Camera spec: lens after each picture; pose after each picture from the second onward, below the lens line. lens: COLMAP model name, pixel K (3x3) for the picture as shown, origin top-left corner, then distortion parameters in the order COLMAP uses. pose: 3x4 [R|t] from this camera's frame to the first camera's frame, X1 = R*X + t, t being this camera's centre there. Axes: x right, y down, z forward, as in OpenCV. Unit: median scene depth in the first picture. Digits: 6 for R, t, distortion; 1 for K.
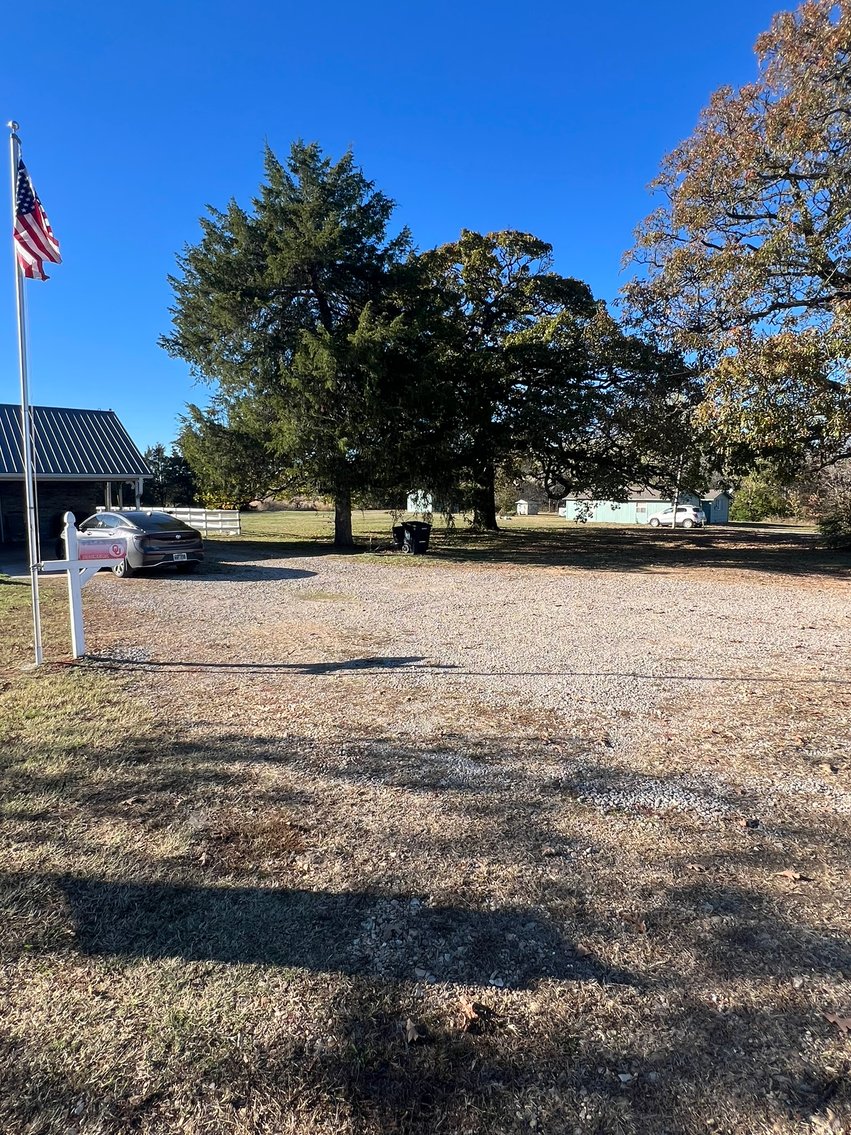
lens RADIAL K [[624.4, 0, 423.9], [0, 624.4, 564.2], [0, 0, 1]] dist [-0.002480, 0.001575]
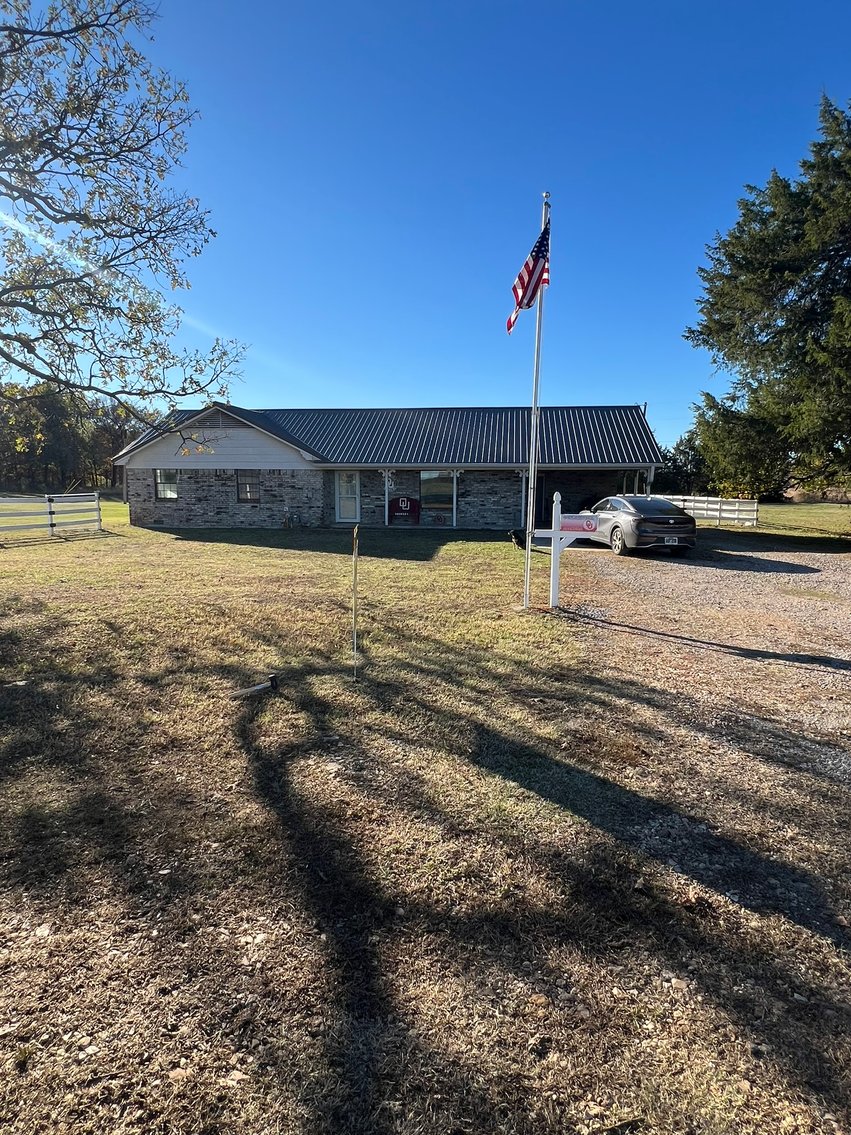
lens RADIAL K [[624.4, 0, 429.1], [0, 624.4, 568.1], [0, 0, 1]] dist [-0.002480, 0.001575]
pose [[0.699429, 0.105015, -0.706945, 0.162188], [-0.089053, 0.994243, 0.059587, 0.017583], [0.709132, 0.021279, 0.704754, -0.074065]]
